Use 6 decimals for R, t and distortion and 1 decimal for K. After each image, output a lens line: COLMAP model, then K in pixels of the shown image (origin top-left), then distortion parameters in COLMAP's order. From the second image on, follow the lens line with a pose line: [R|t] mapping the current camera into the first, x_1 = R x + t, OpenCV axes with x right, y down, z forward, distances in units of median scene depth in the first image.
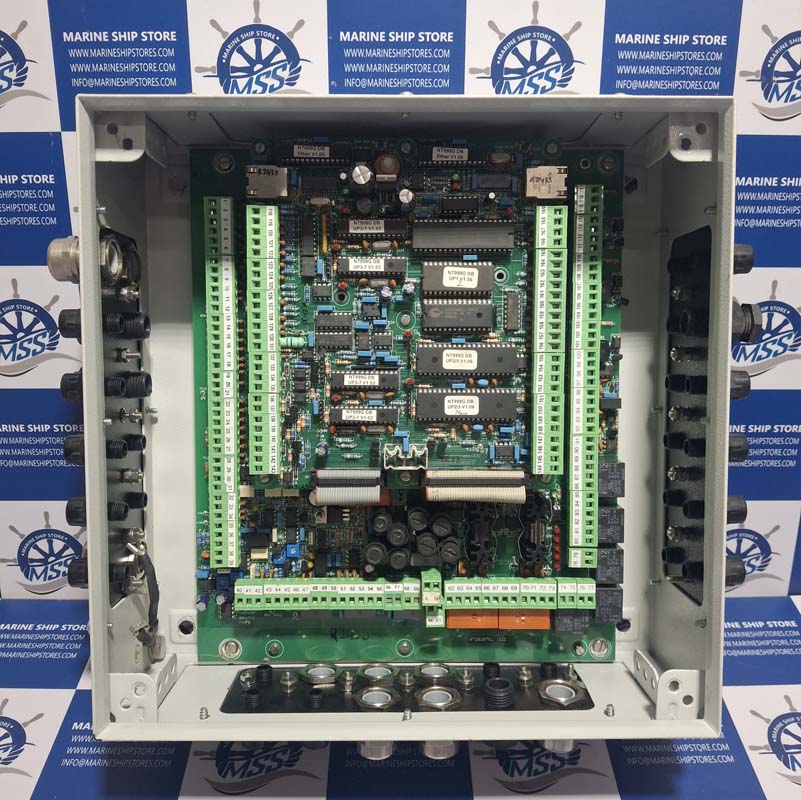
lens RADIAL K [[793.2, 0, 400.5], [0, 793.2, 400.0], [0, 0, 1]] dist [0.190428, -0.438355]
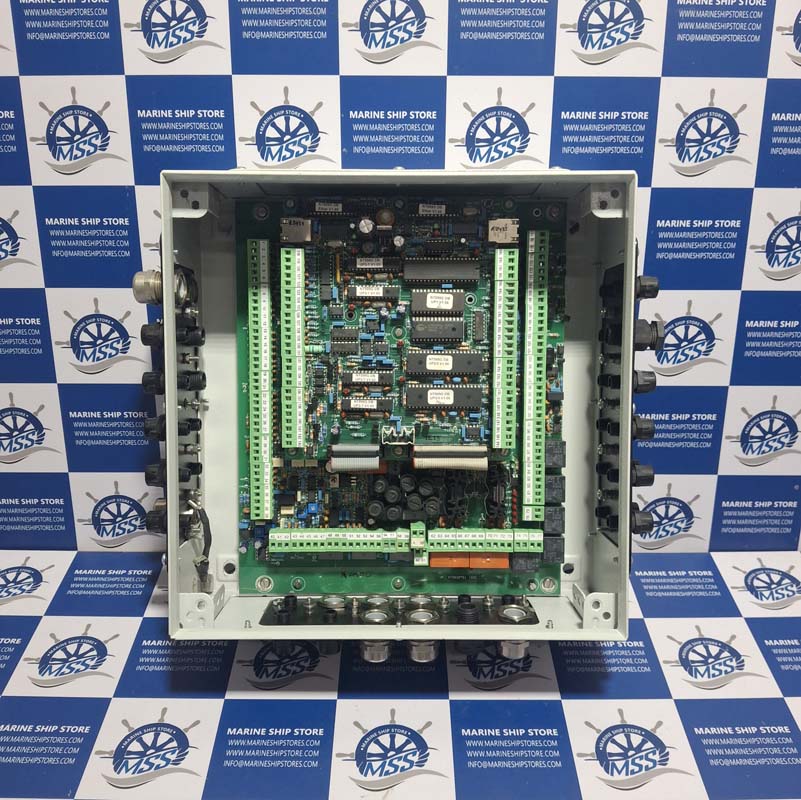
lens RADIAL K [[793.2, 0, 400.5], [0, 793.2, 400.0], [0, 0, 1]] dist [0.190428, -0.438355]
pose [[0.999973, 0.002996, -0.006750, 0.017919], [-0.002979, 0.999992, 0.002560, 0.008361], [0.006757, -0.002540, 0.999974, -0.315996]]
